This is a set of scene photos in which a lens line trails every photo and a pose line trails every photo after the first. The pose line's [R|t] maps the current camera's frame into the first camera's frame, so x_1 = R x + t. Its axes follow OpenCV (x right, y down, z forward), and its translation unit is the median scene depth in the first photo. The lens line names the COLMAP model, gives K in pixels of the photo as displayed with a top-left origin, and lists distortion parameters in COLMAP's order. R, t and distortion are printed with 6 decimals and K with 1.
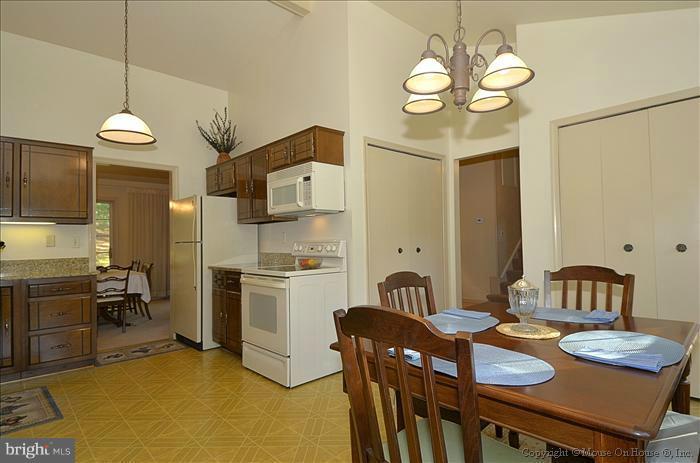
lens RADIAL K [[366.1, 0, 357.3], [0, 366.1, 232.2], [0, 0, 1]] dist [0.059172, -0.039023]
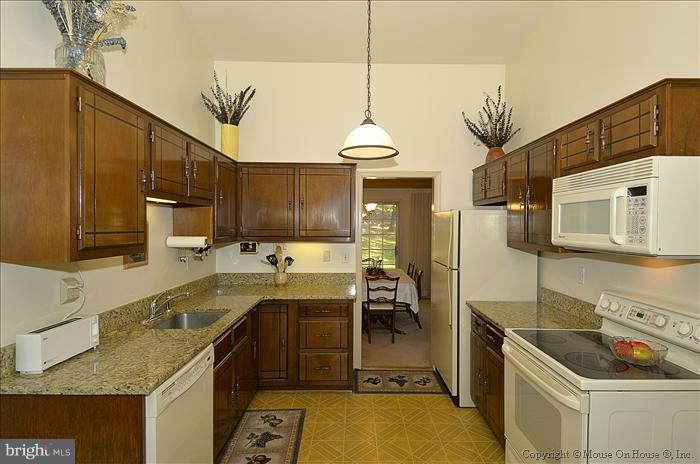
lens RADIAL K [[366.1, 0, 357.3], [0, 366.1, 232.7], [0, 0, 1]] dist [0.059172, -0.039023]
pose [[0.736017, 0.036442, -0.675982, -0.057436], [-0.007010, 0.998907, 0.046218, -0.088742], [0.676927, -0.029279, 0.735468, 0.292993]]
